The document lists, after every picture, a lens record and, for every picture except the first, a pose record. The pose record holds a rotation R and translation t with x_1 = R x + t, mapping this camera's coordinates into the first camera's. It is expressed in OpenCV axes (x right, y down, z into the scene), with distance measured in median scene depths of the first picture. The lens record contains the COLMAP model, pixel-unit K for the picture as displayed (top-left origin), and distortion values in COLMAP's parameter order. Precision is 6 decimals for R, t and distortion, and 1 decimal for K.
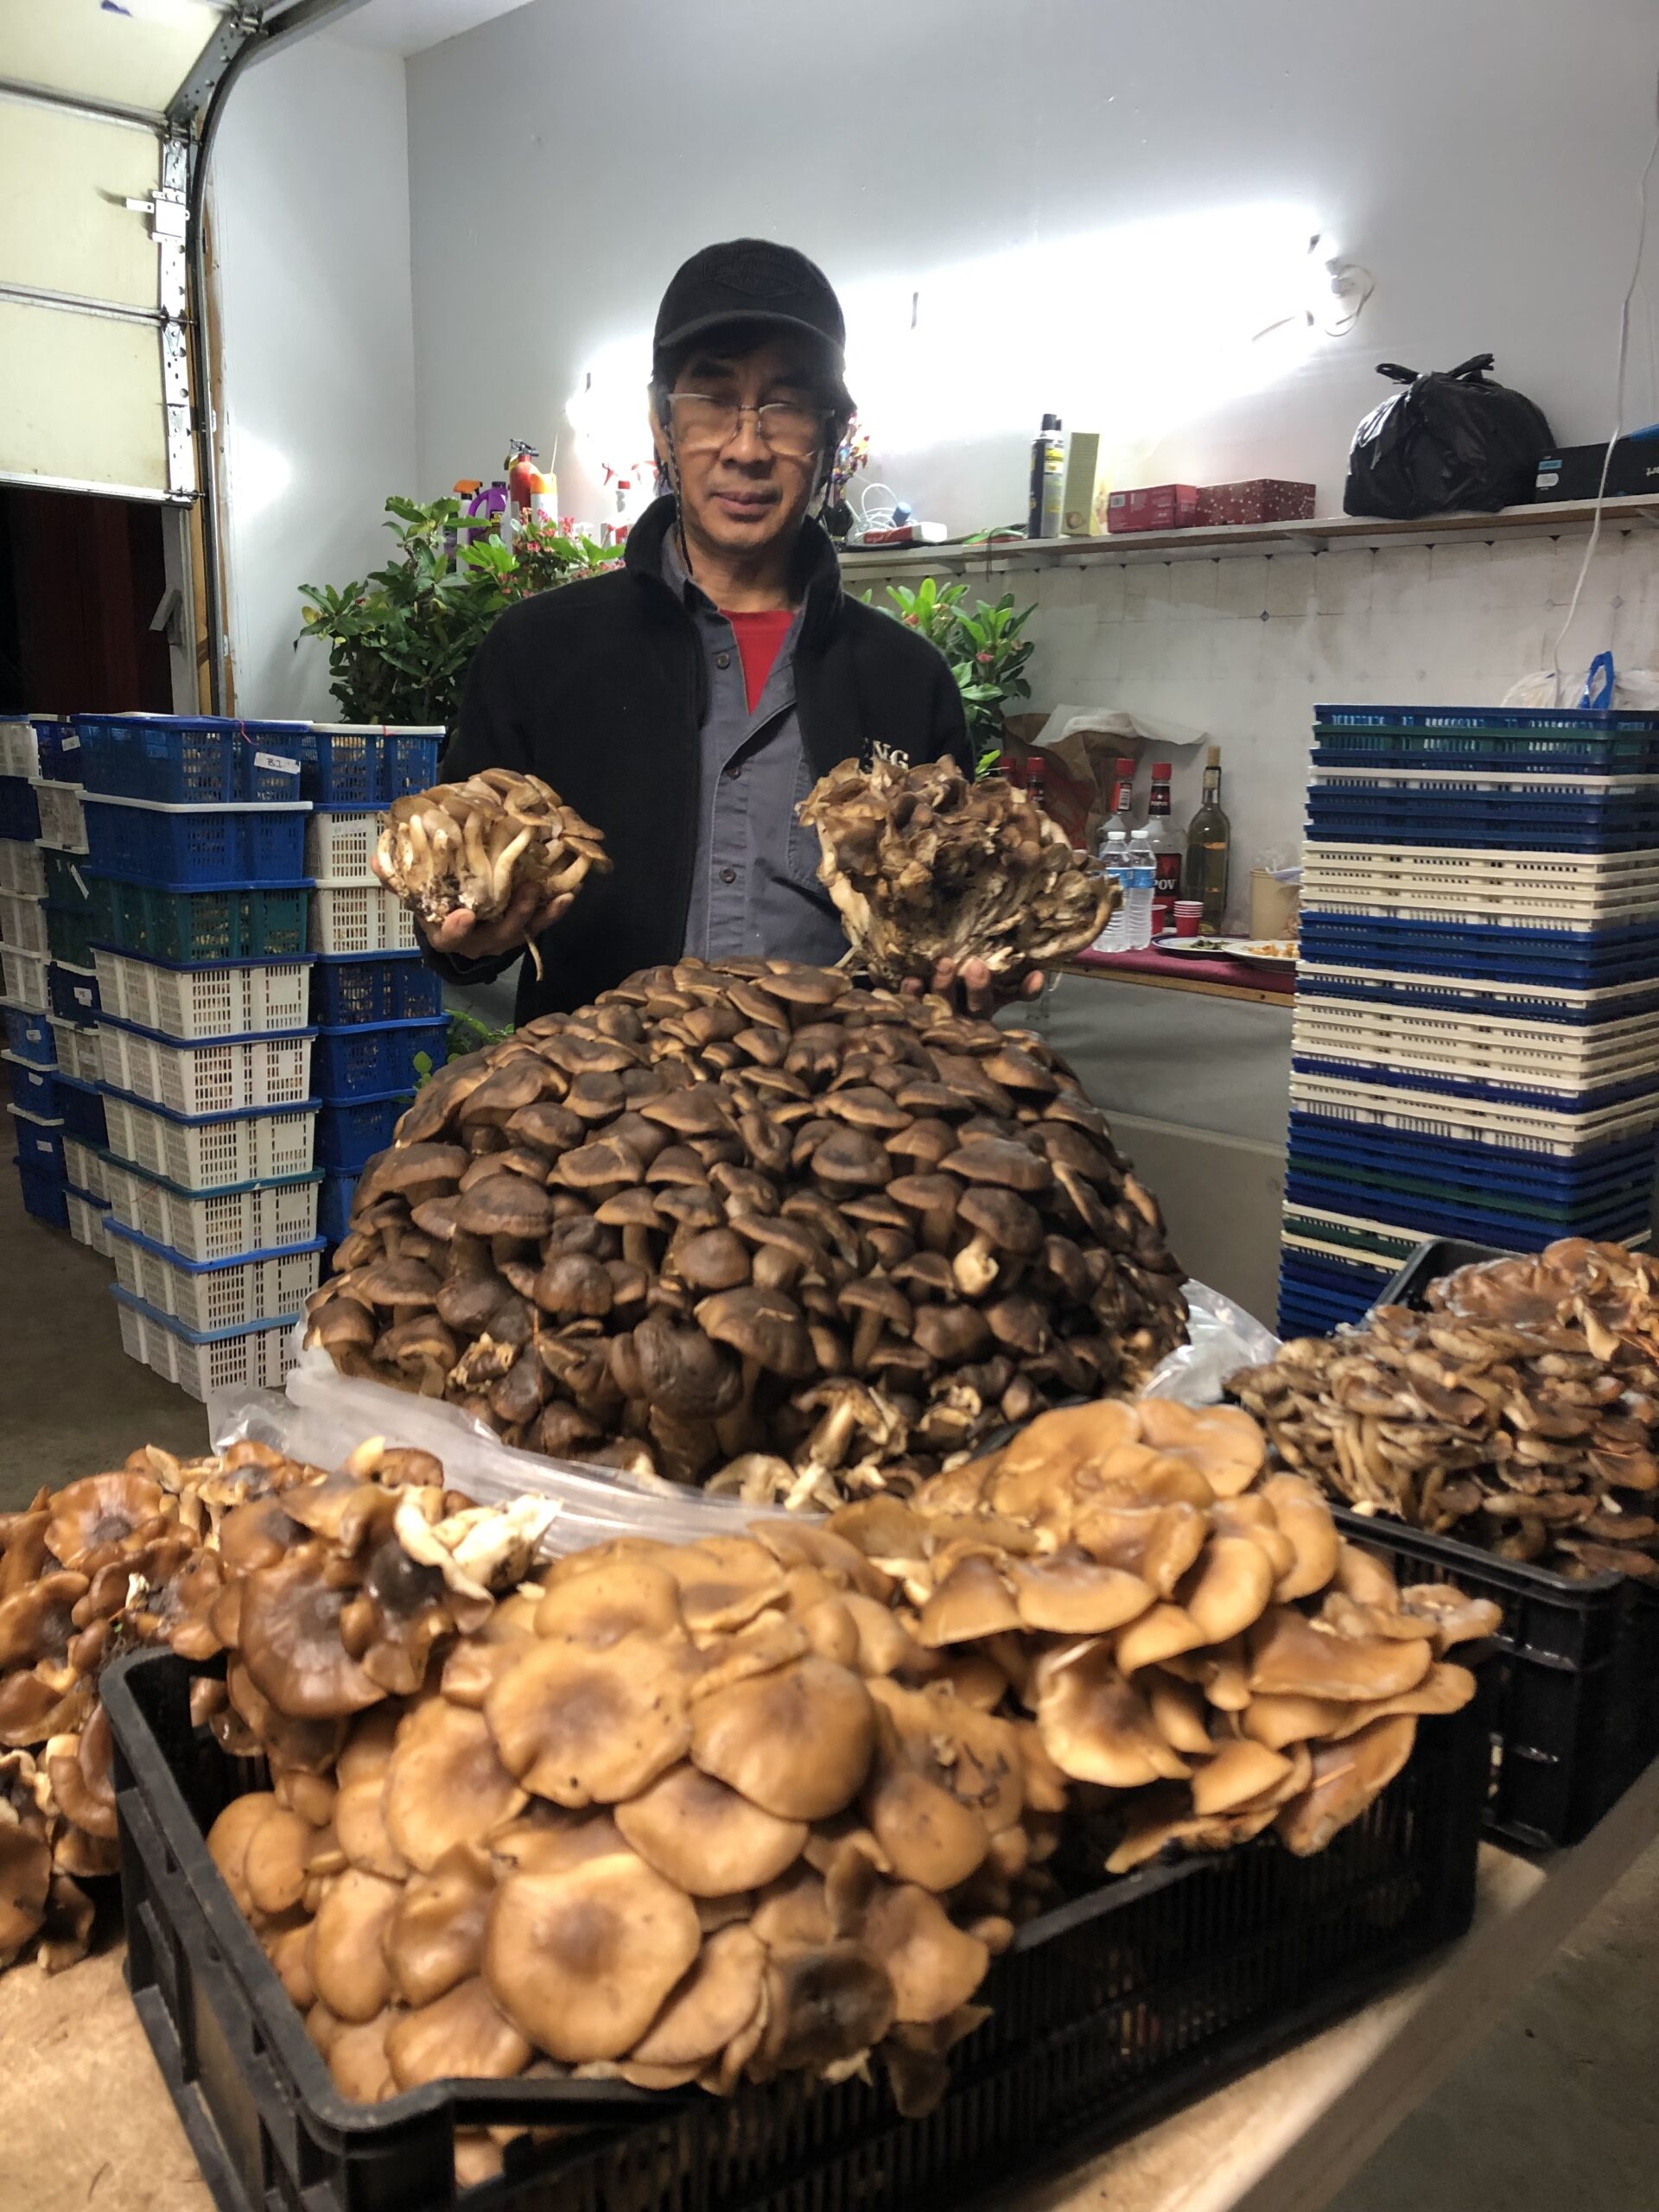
lens RADIAL K [[1864.1, 0, 829.5], [0, 1864.1, 1106.0], [0, 0, 1]] dist [0.121901, -0.312967]
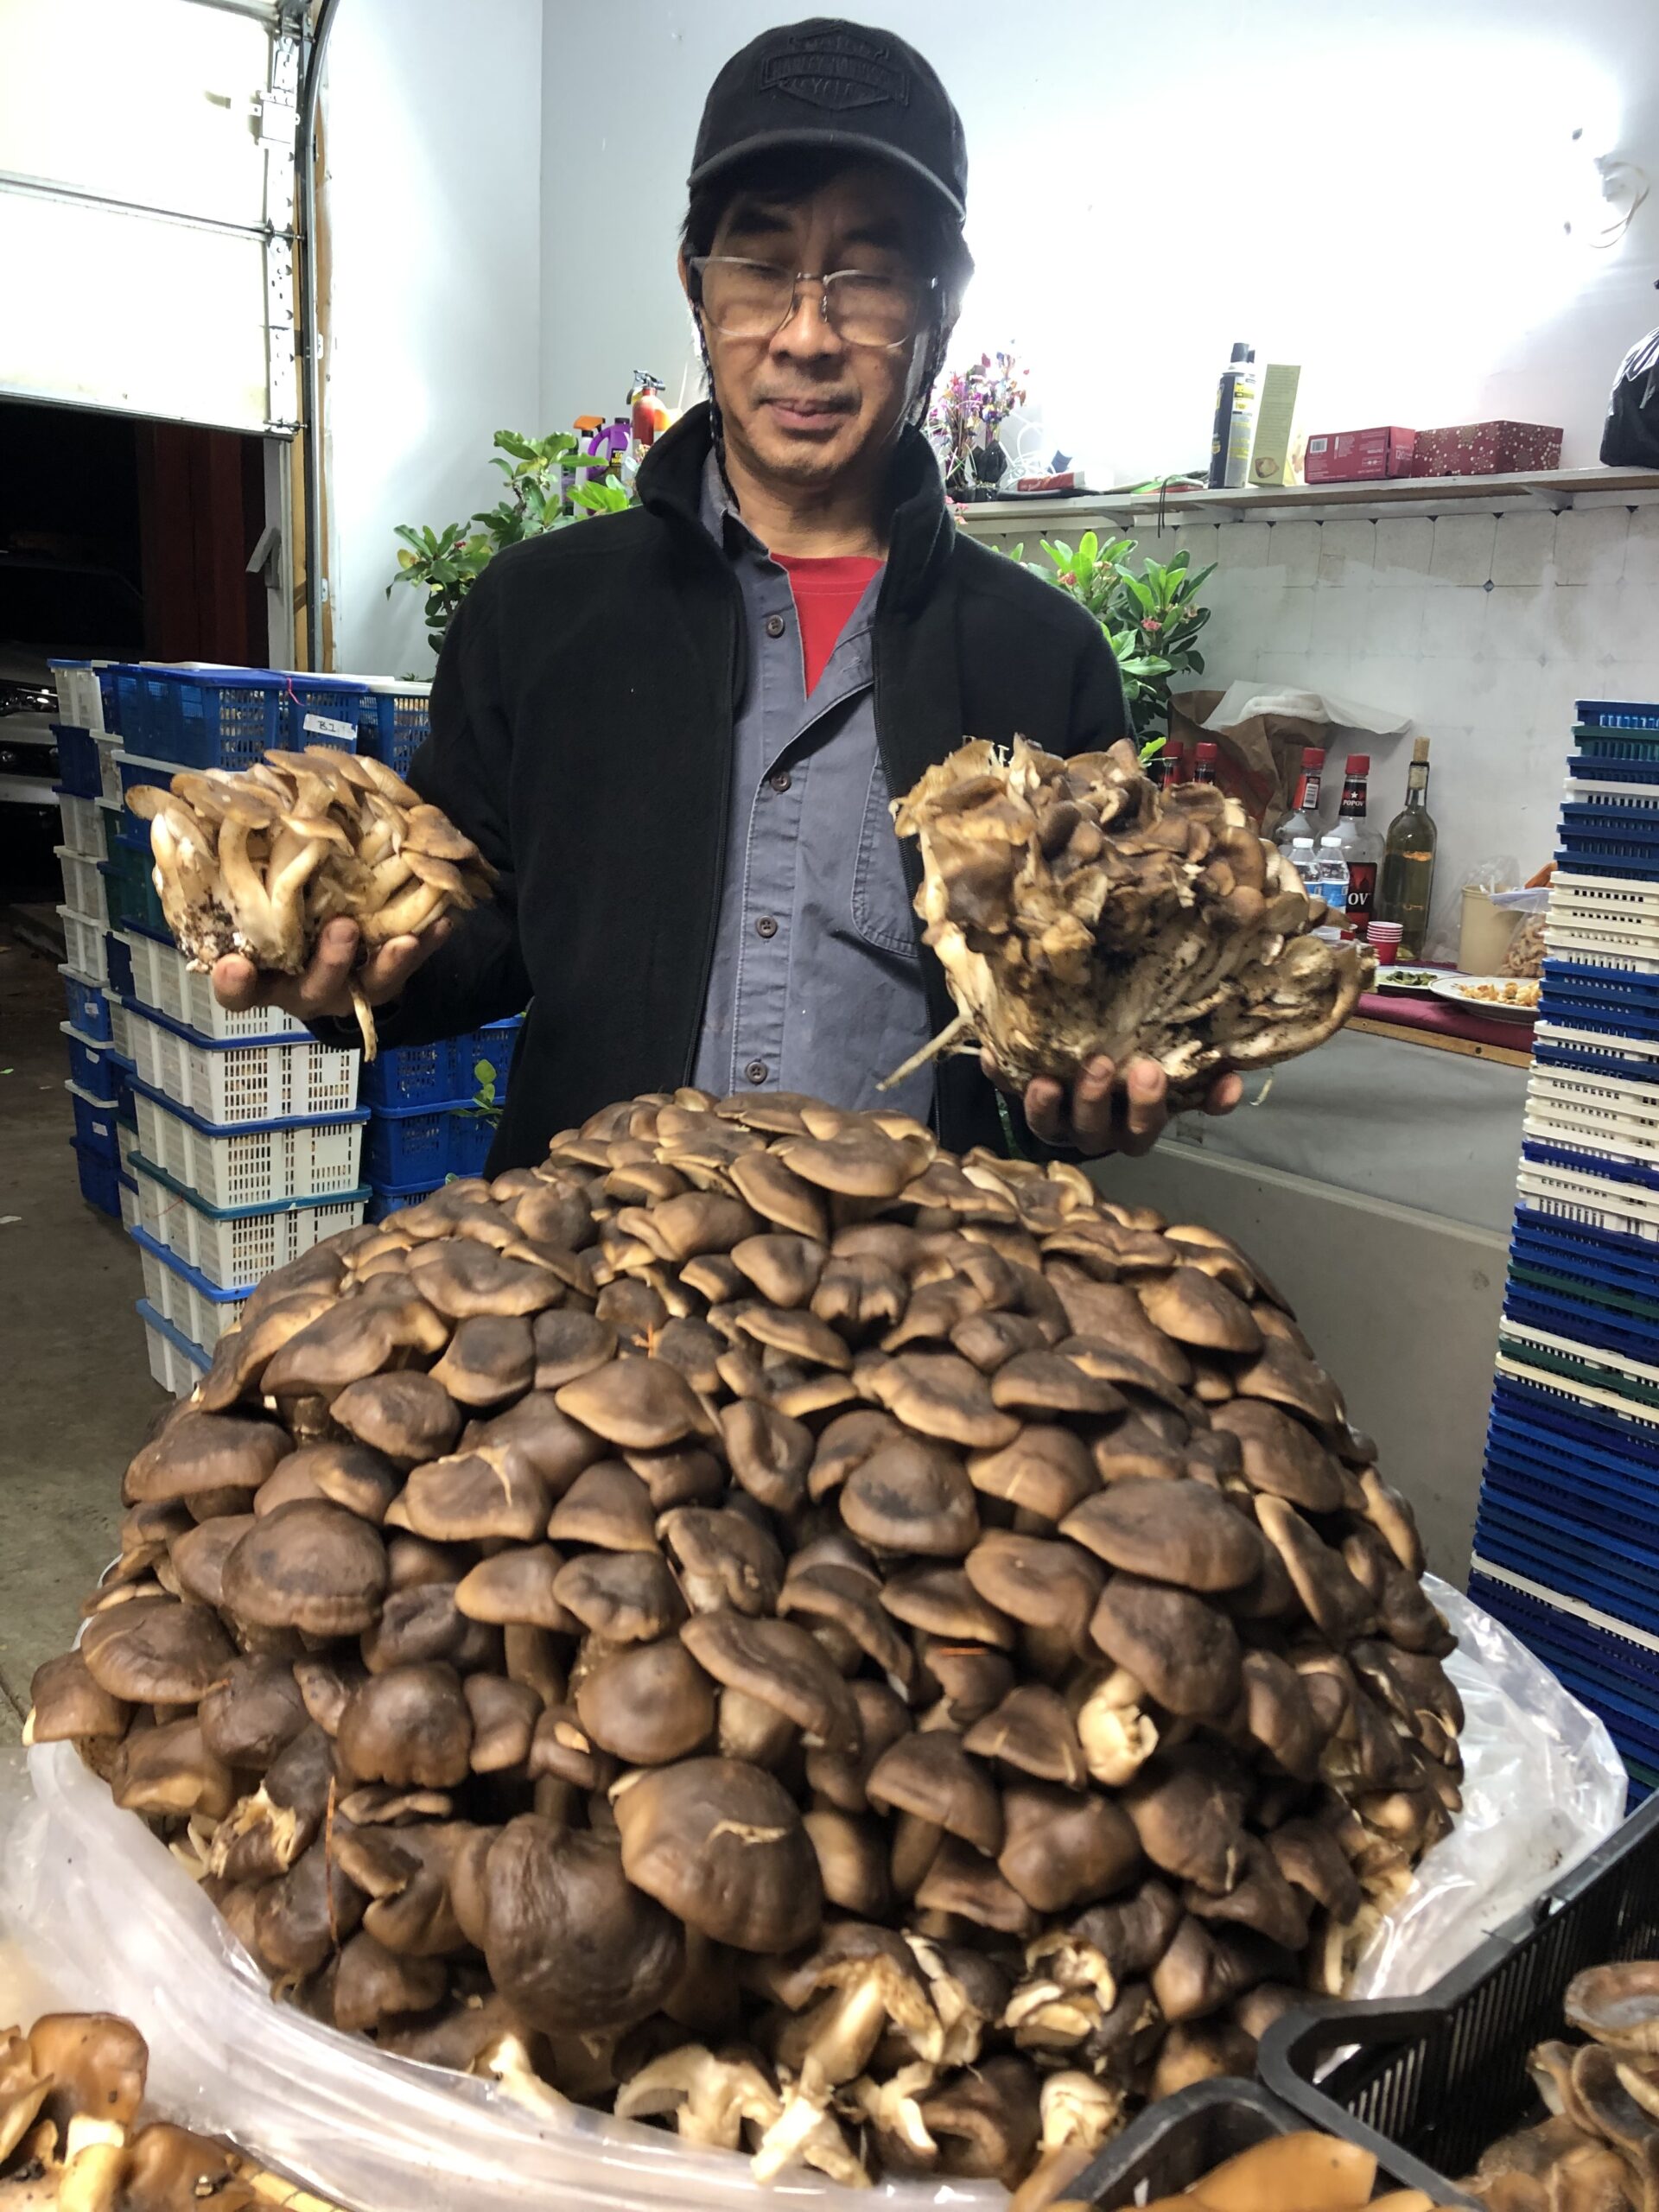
lens RADIAL K [[1918.8, 0, 829.5], [0, 1918.8, 1106.0], [0, 0, 1]] dist [0.084728, -0.227768]
pose [[0.996679, 0.043807, -0.068646, 0.009292], [-0.042808, 0.998956, 0.015949, -0.041478], [0.069273, -0.012958, 0.997514, 0.162795]]
